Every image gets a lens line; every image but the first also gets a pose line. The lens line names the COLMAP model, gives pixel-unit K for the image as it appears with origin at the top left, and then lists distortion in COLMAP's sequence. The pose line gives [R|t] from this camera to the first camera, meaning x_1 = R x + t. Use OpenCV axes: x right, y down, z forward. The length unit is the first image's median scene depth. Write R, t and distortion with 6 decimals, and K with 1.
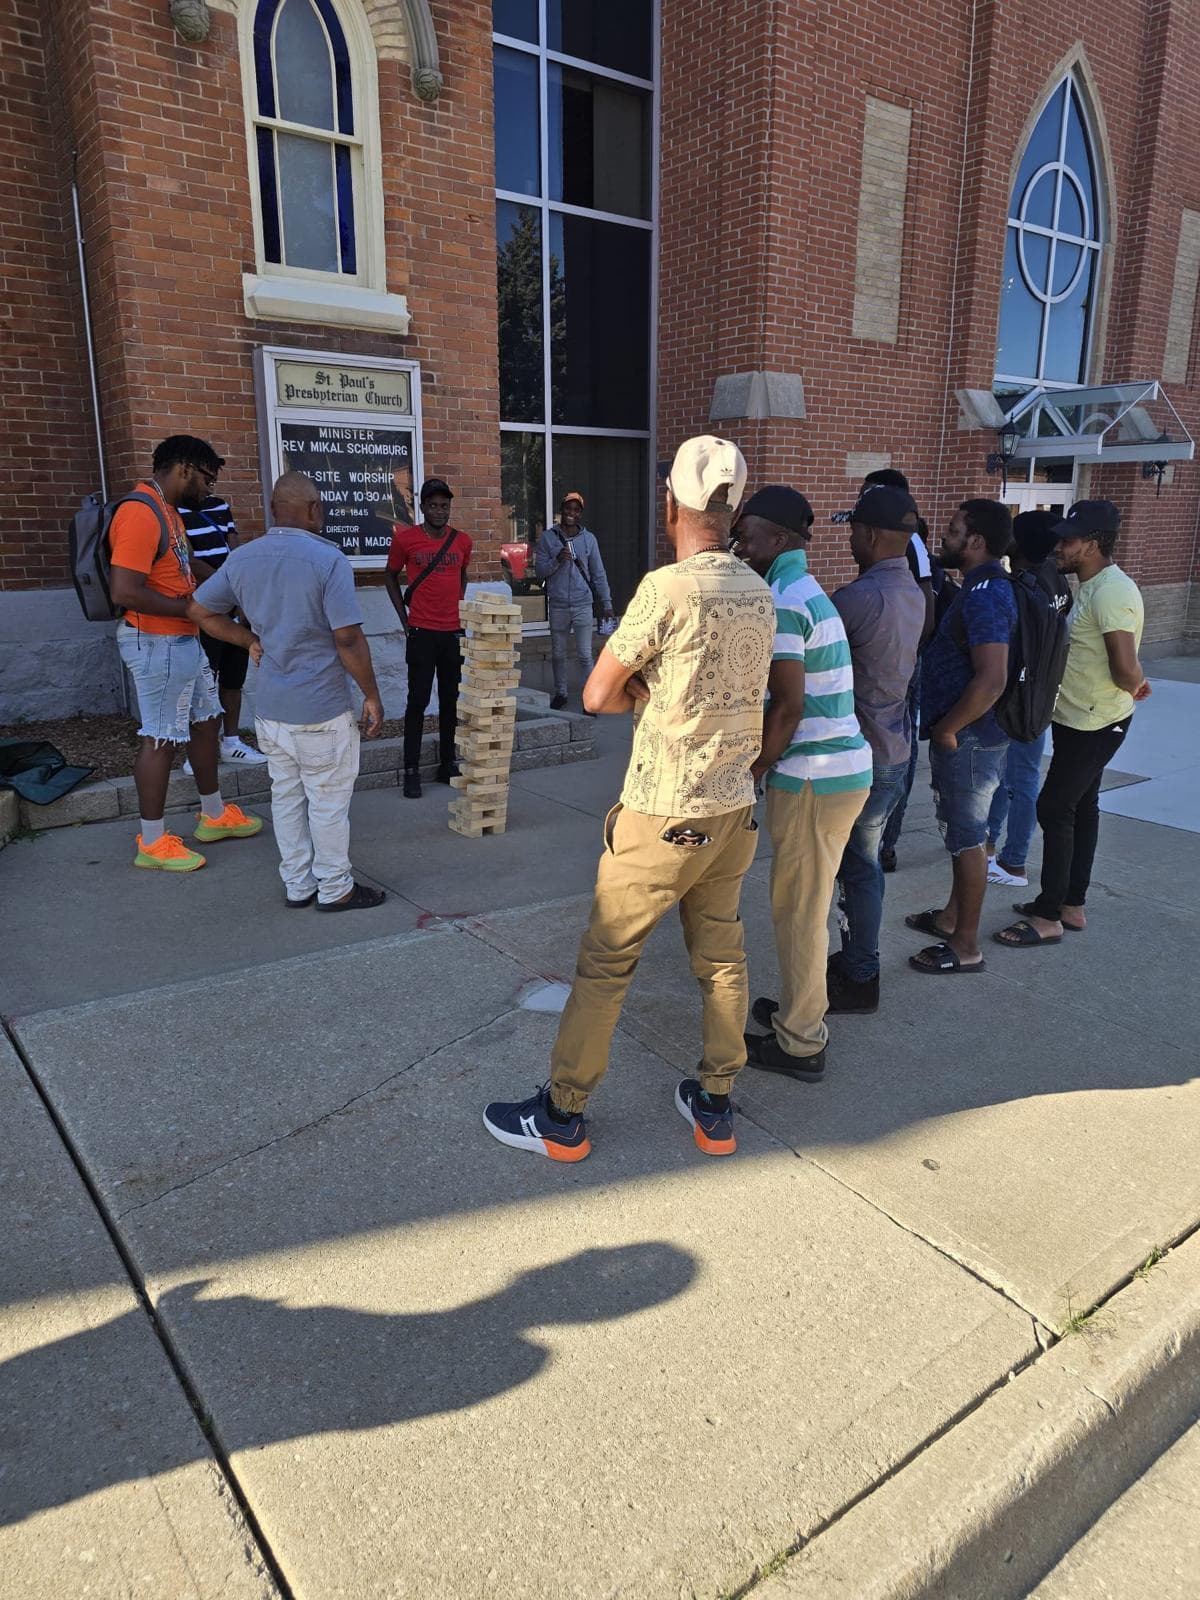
lens RADIAL K [[1130.8, 0, 600.0], [0, 1130.8, 800.0], [0, 0, 1]] dist [0.031786, -0.005978]
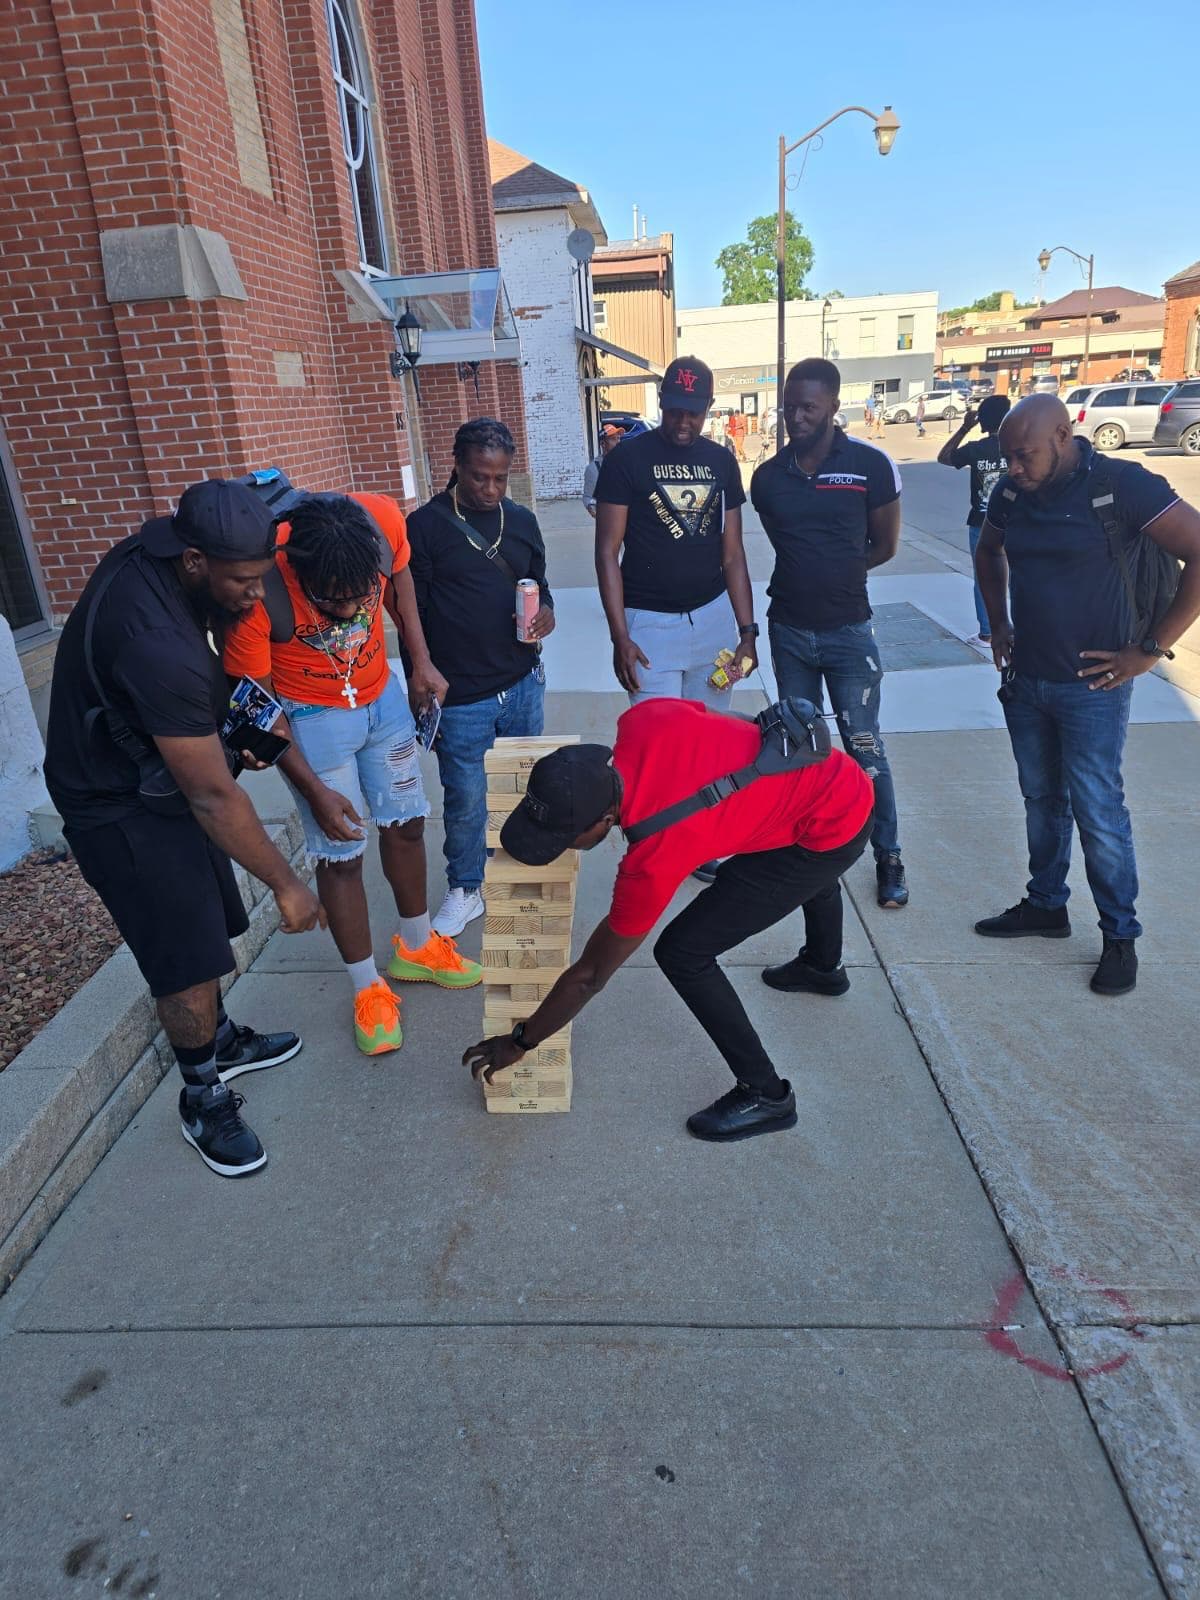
lens RADIAL K [[1130.8, 0, 600.0], [0, 1130.8, 800.0], [0, 0, 1]] dist [0.031786, -0.005978]
pose [[0.655729, -0.300195, 0.692749, -0.236759], [0.256662, 0.951541, 0.169393, -0.103261], [-0.710030, 0.066727, 0.701002, 0.359501]]
